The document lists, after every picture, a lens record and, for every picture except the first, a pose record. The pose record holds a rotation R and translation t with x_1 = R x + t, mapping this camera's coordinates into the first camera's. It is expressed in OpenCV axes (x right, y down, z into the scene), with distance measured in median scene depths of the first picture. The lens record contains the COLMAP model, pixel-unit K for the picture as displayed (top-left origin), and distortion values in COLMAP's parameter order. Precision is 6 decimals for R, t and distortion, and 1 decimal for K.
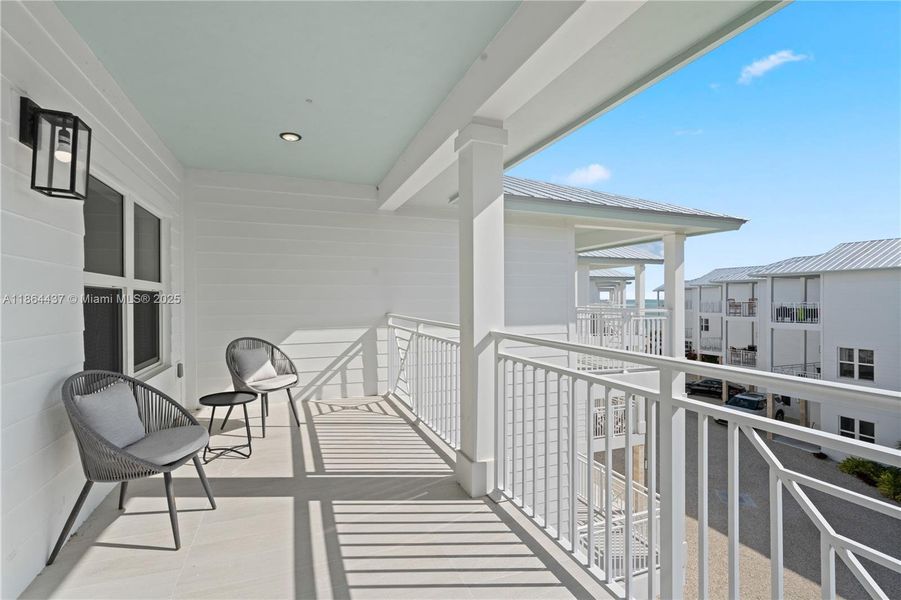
lens RADIAL K [[414.3, 0, 449.8], [0, 414.3, 294.2], [0, 0, 1]] dist [-0.000580, 0.000292]
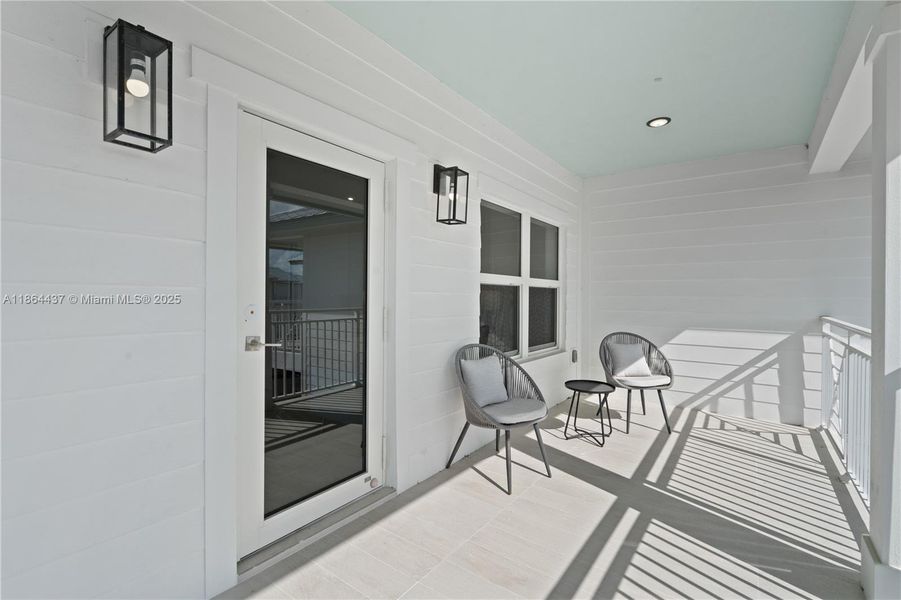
lens RADIAL K [[420.4, 0, 451.6], [0, 420.4, 288.9], [0, 0, 1]] dist [0.001550, 0.000604]
pose [[0.539723, -0.003960, -0.841833, 0.174054], [0.000034, 0.999989, -0.004682, 0.003049], [0.841842, 0.002498, 0.539718, 0.094917]]
